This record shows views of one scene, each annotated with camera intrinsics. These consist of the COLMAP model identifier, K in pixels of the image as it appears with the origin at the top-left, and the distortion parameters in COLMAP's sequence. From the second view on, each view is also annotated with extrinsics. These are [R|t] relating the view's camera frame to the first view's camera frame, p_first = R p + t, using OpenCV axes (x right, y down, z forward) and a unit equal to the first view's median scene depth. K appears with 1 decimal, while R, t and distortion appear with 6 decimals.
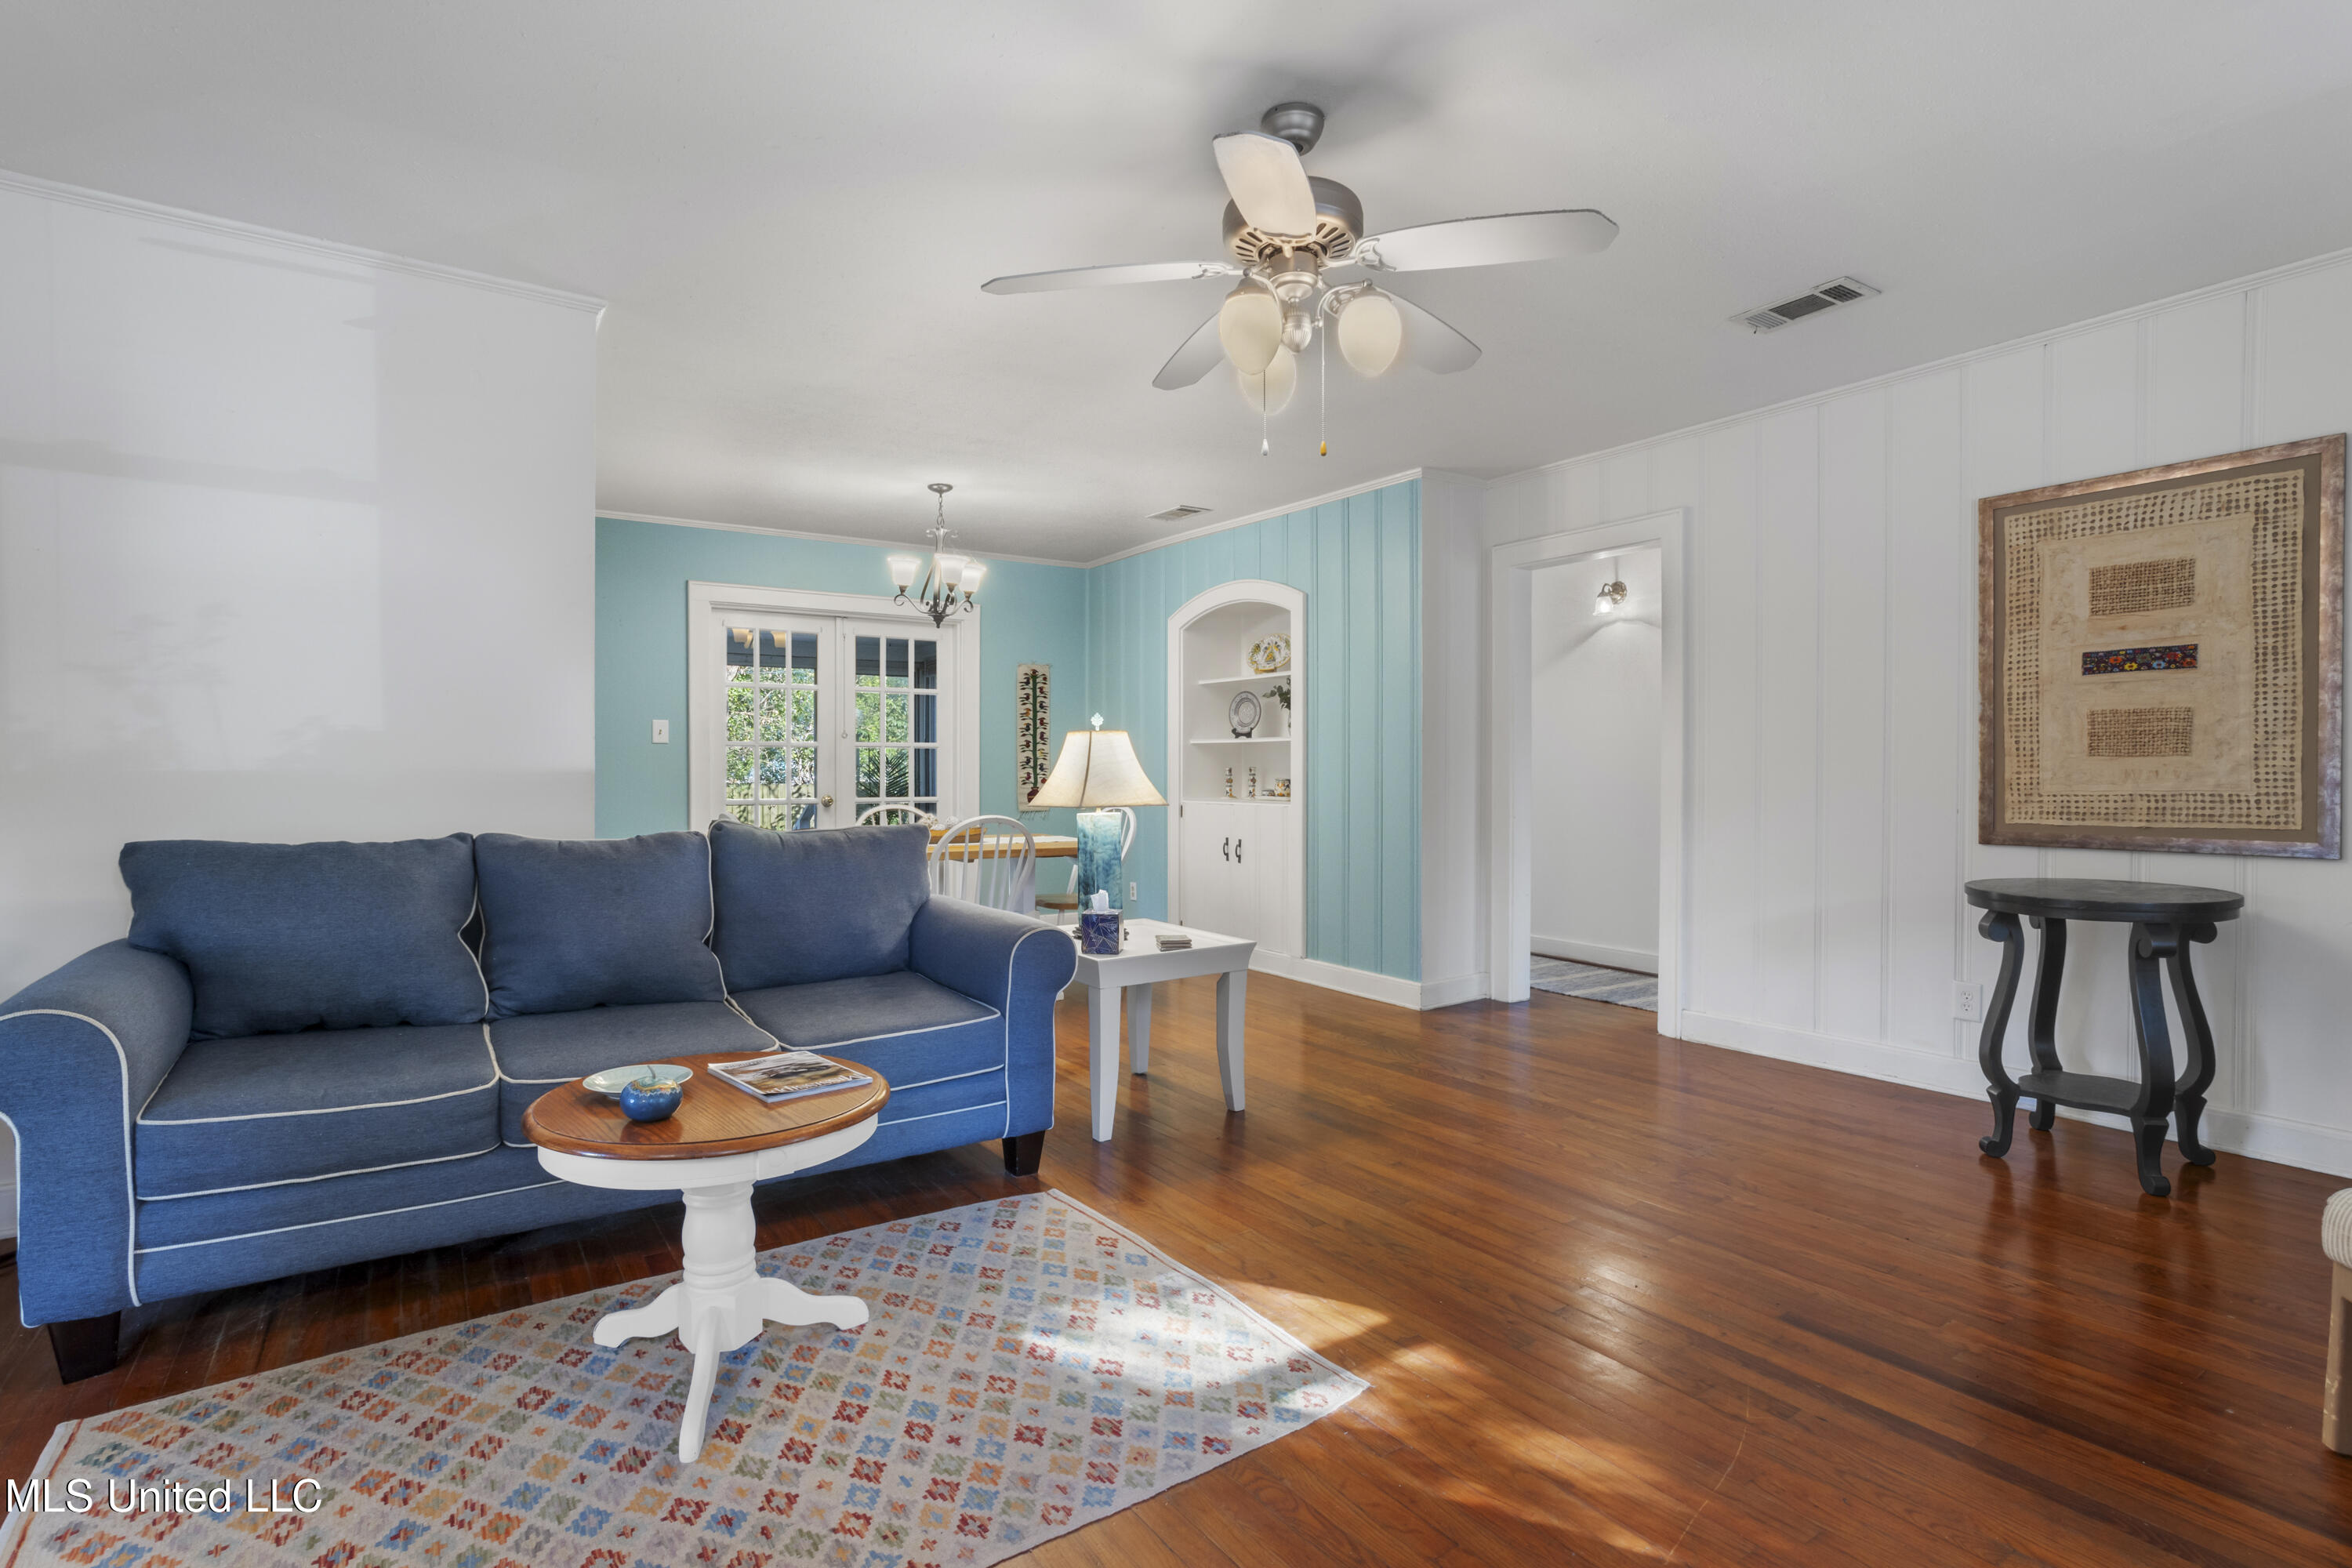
lens RADIAL K [[1133.7, 0, 1174.4], [0, 1133.7, 777.7], [0, 0, 1]] dist [-0.057653, 0.040001]
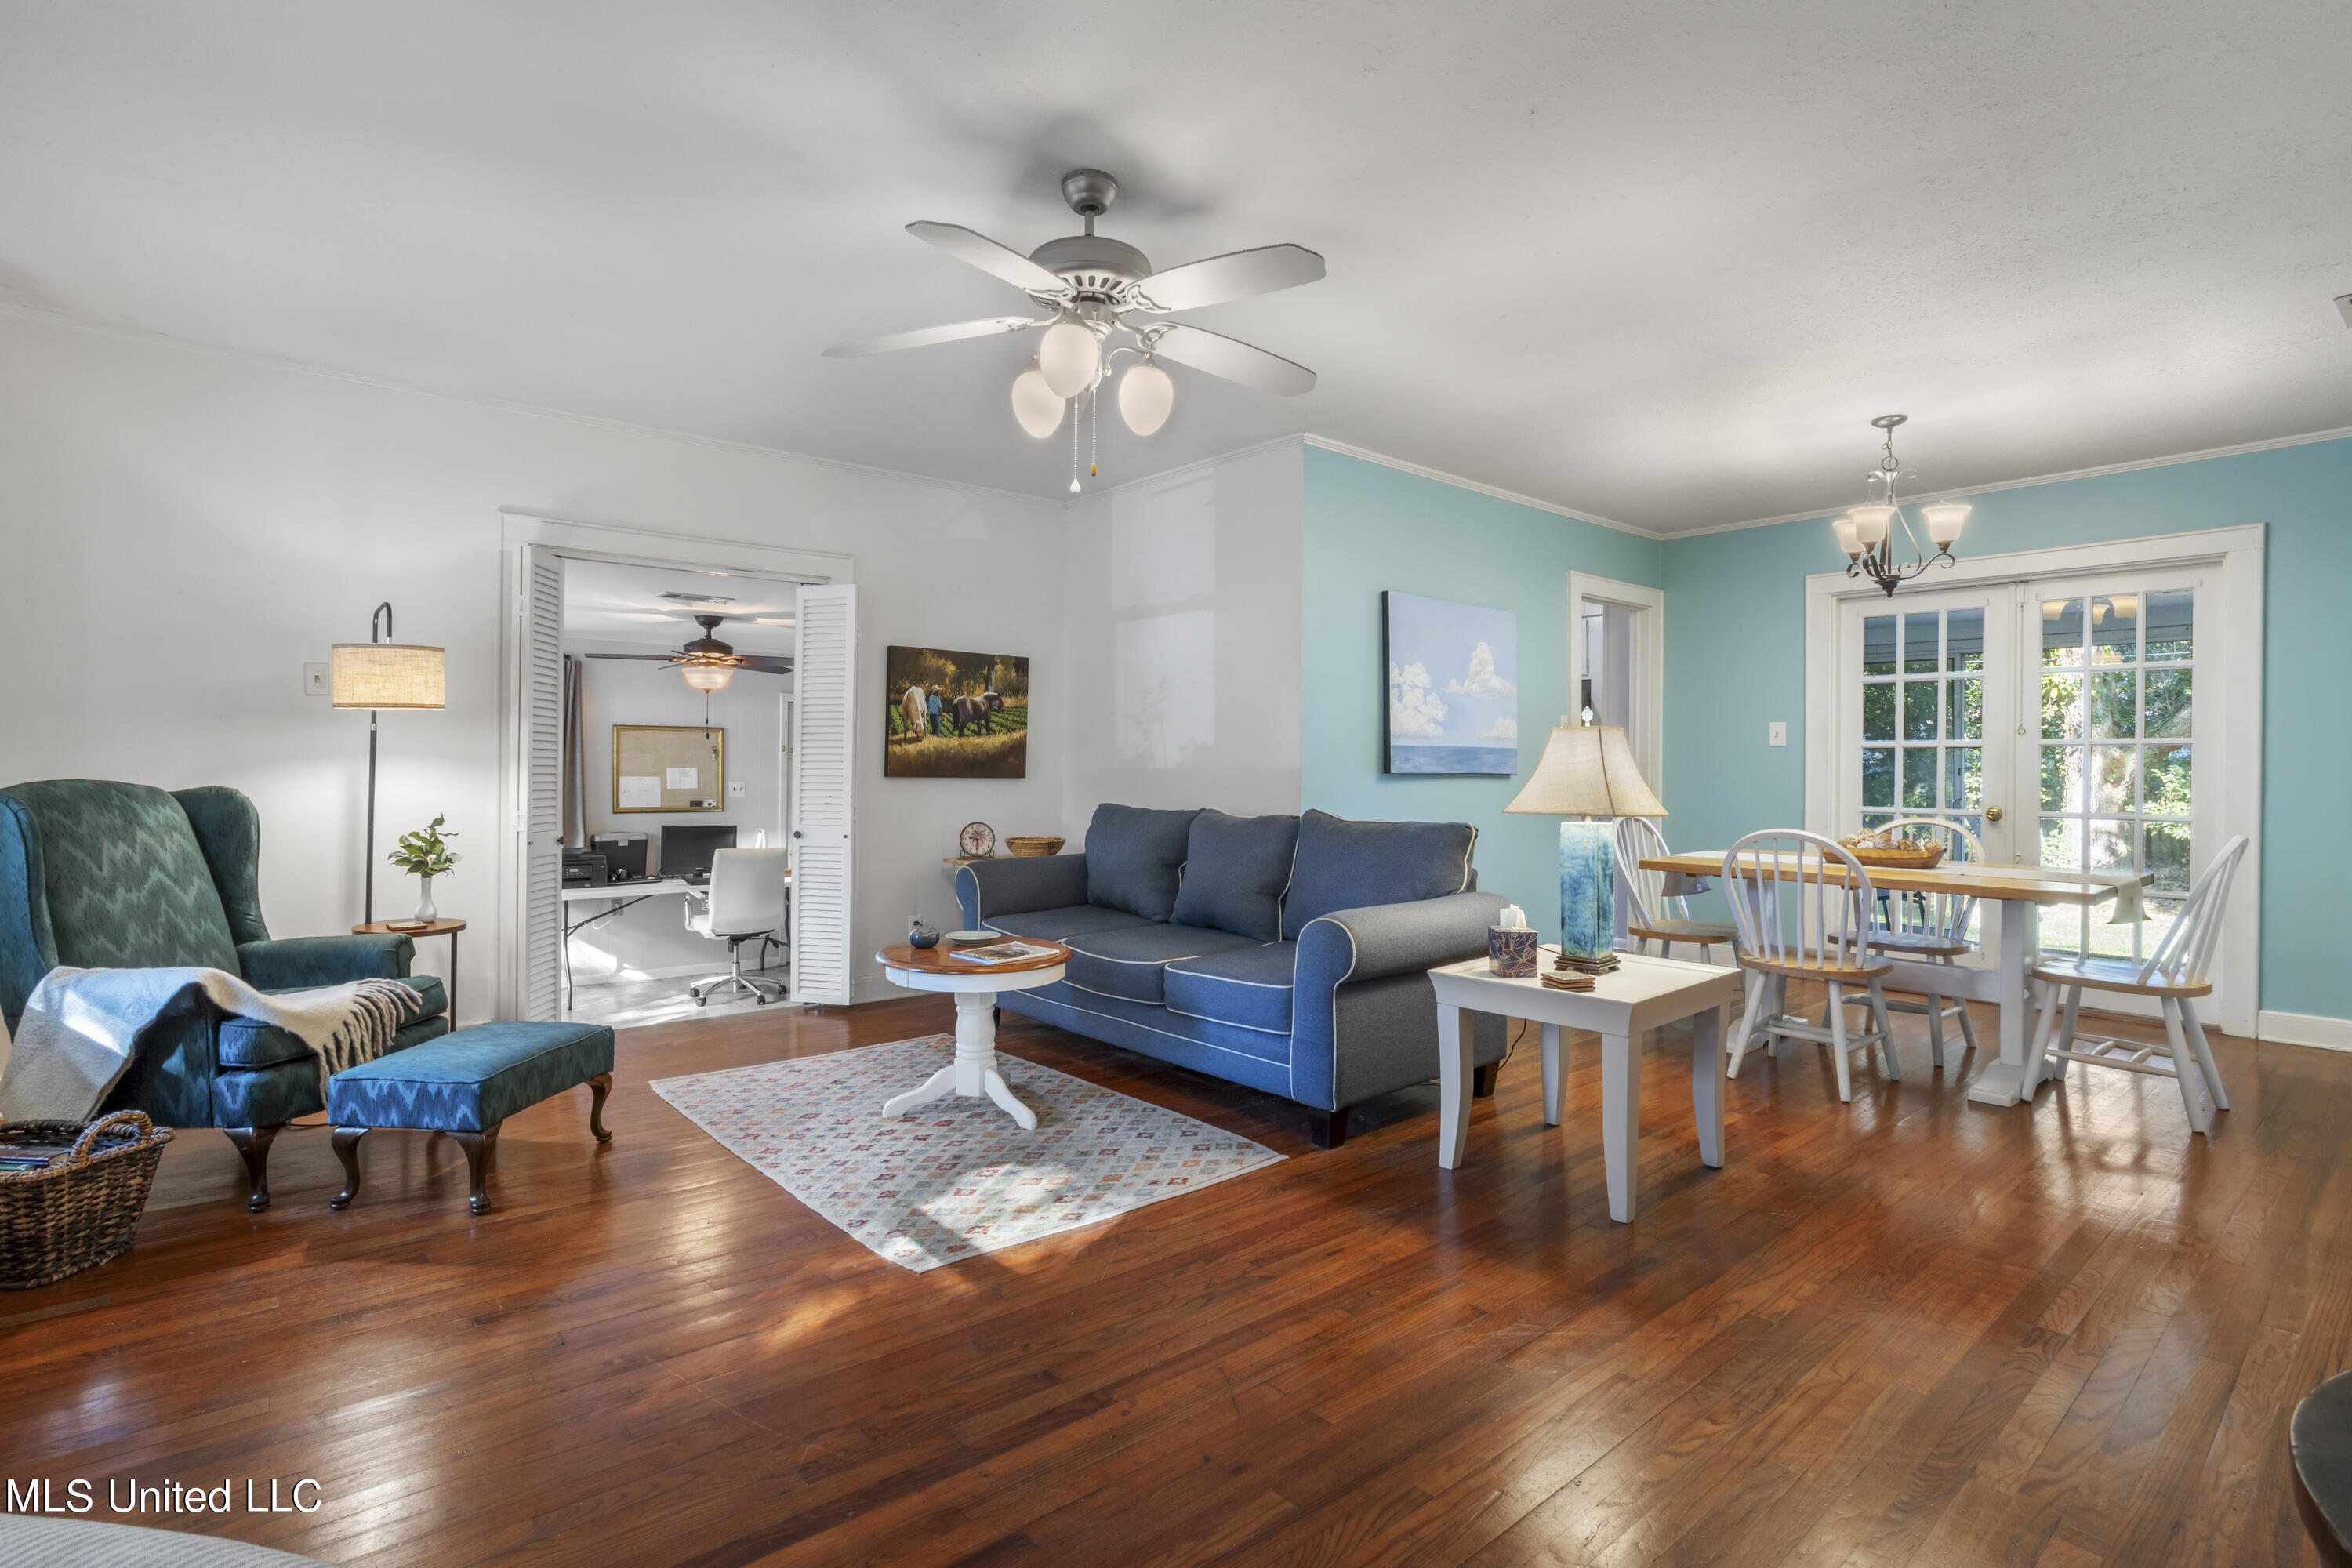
lens RADIAL K [[1133.7, 0, 1174.4], [0, 1133.7, 777.7], [0, 0, 1]] dist [-0.057653, 0.040001]
pose [[0.109954, 0.009293, -0.993893, 0.825932], [-0.015149, 0.999856, 0.007673, -0.005015], [0.993821, 0.014212, 0.110079, 0.662614]]
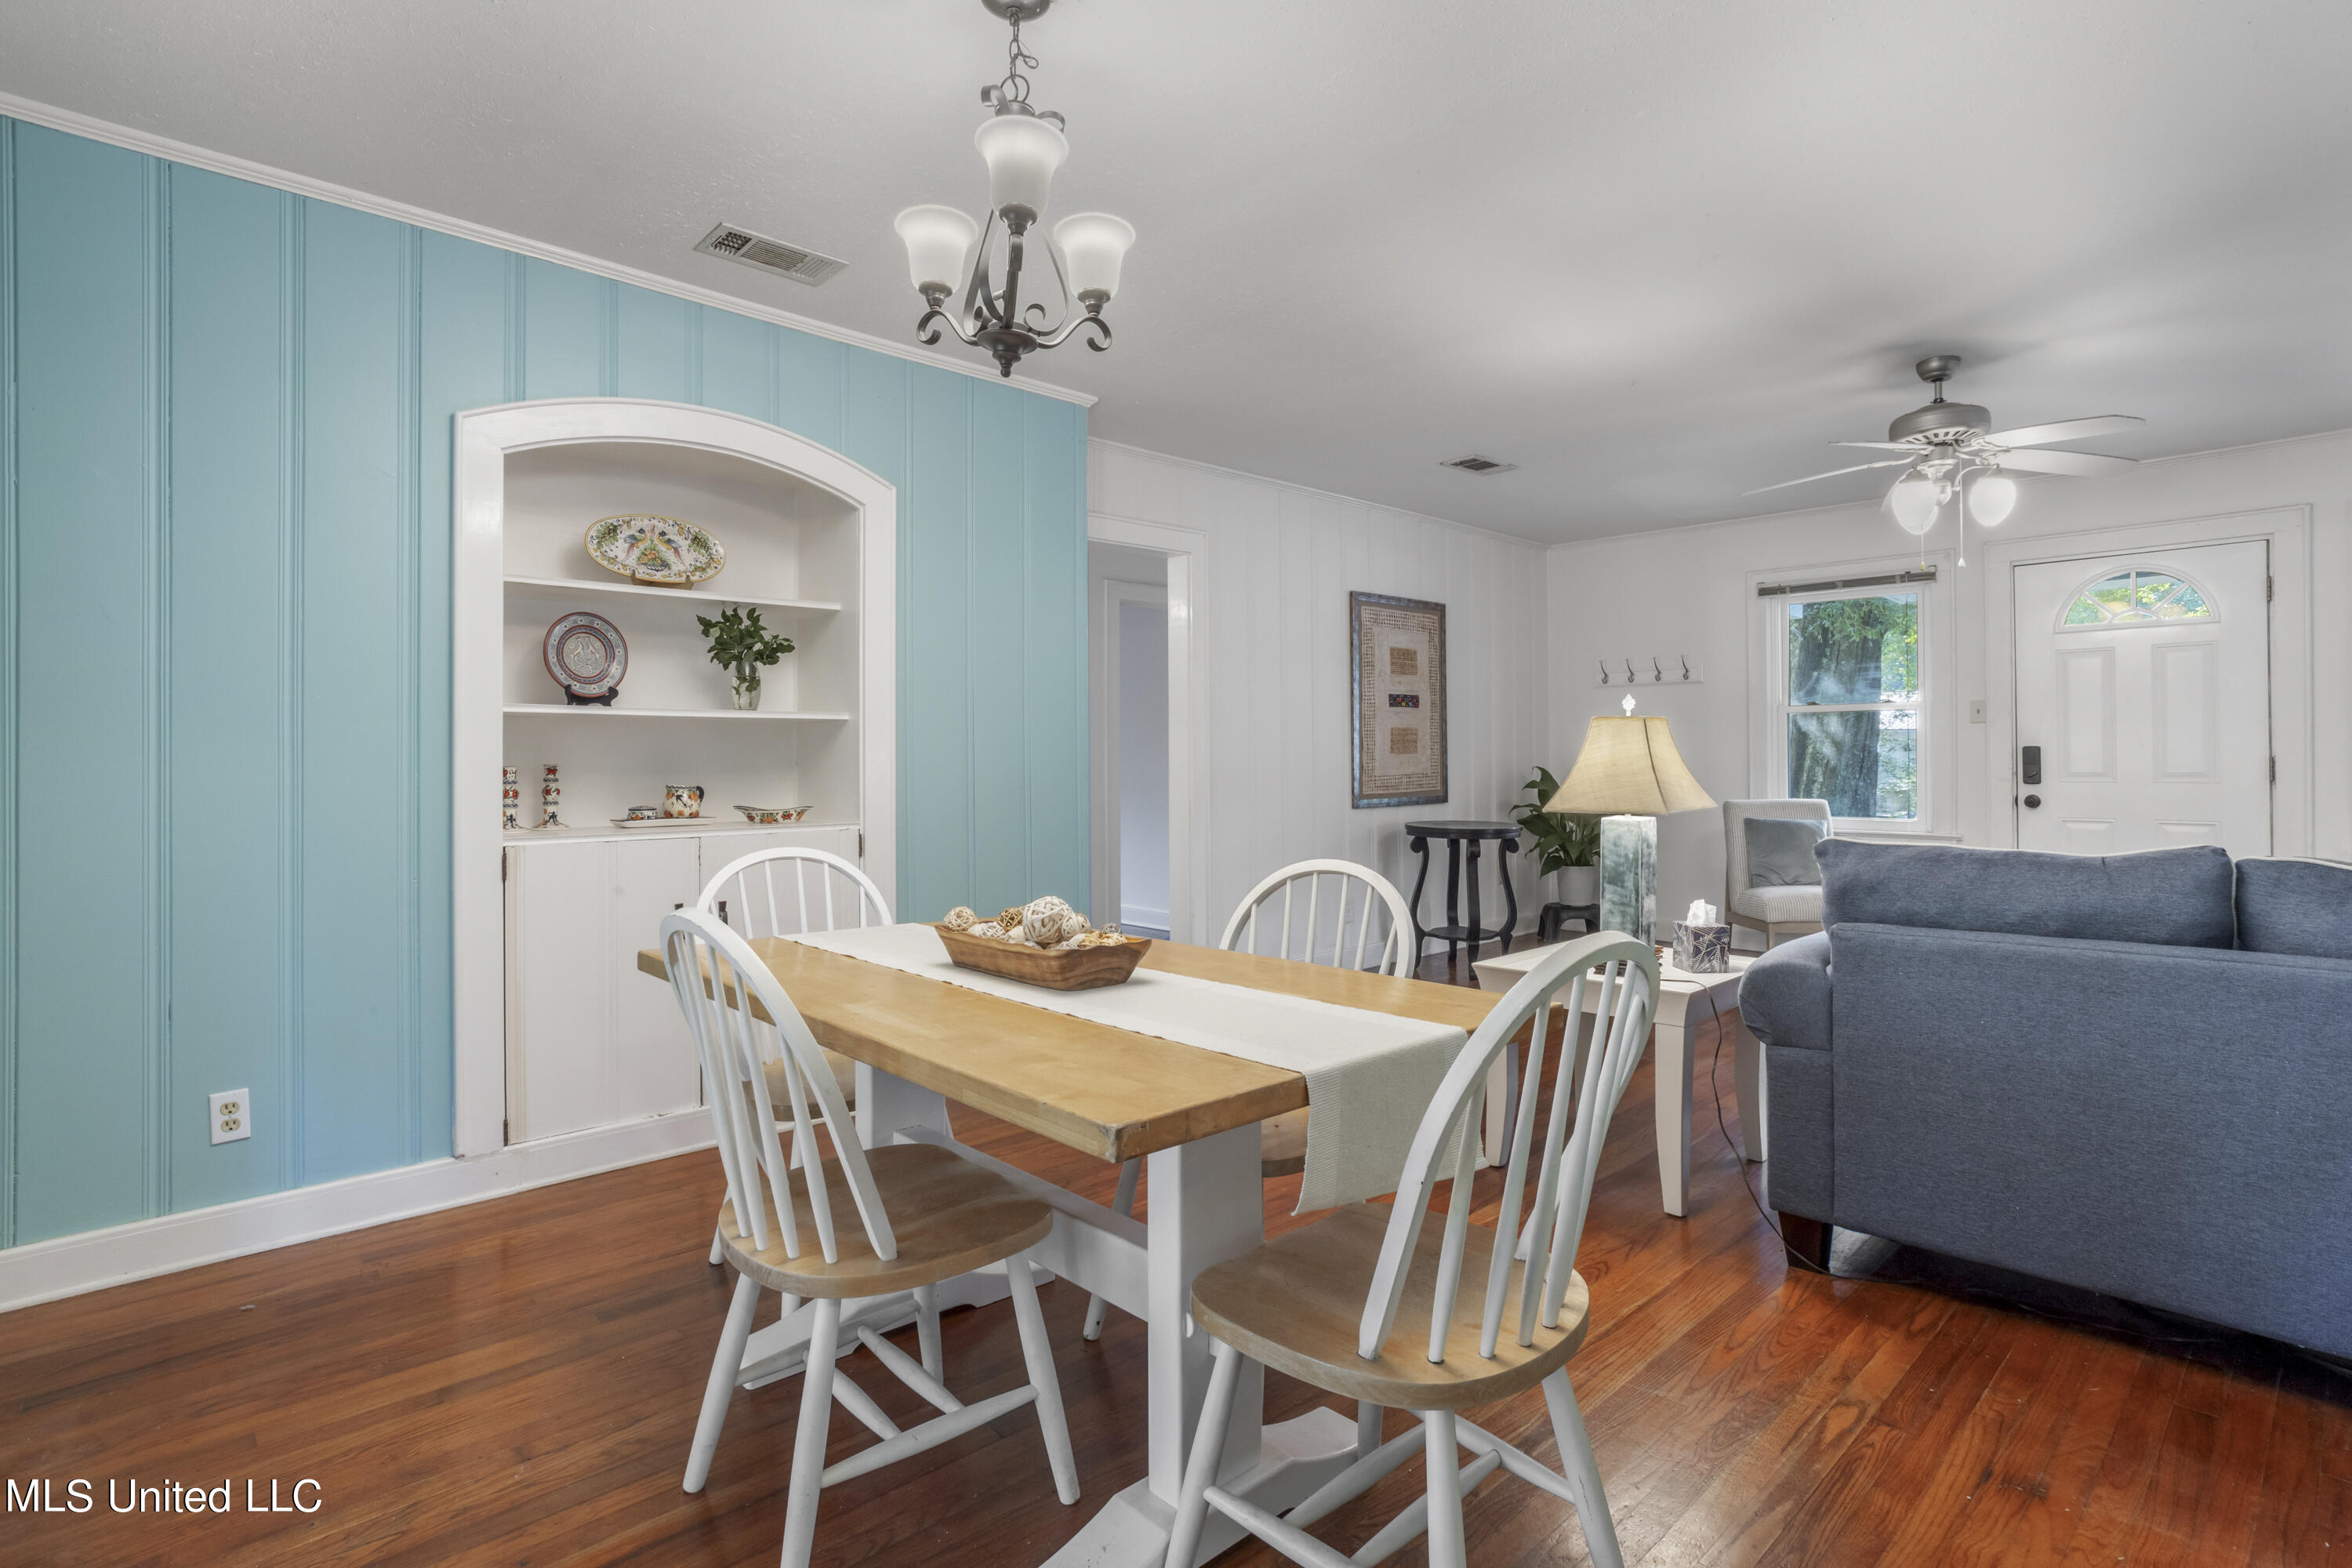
lens RADIAL K [[1159.8, 0, 1180.2], [0, 1159.8, 759.8], [0, 0, 1]] dist [-0.027647, 0.000676]
pose [[-0.162770, 0.003490, 0.986658, -0.932605], [0.017866, 0.999840, -0.000589, -0.013219], [-0.986502, 0.017531, -0.162806, 1.617129]]
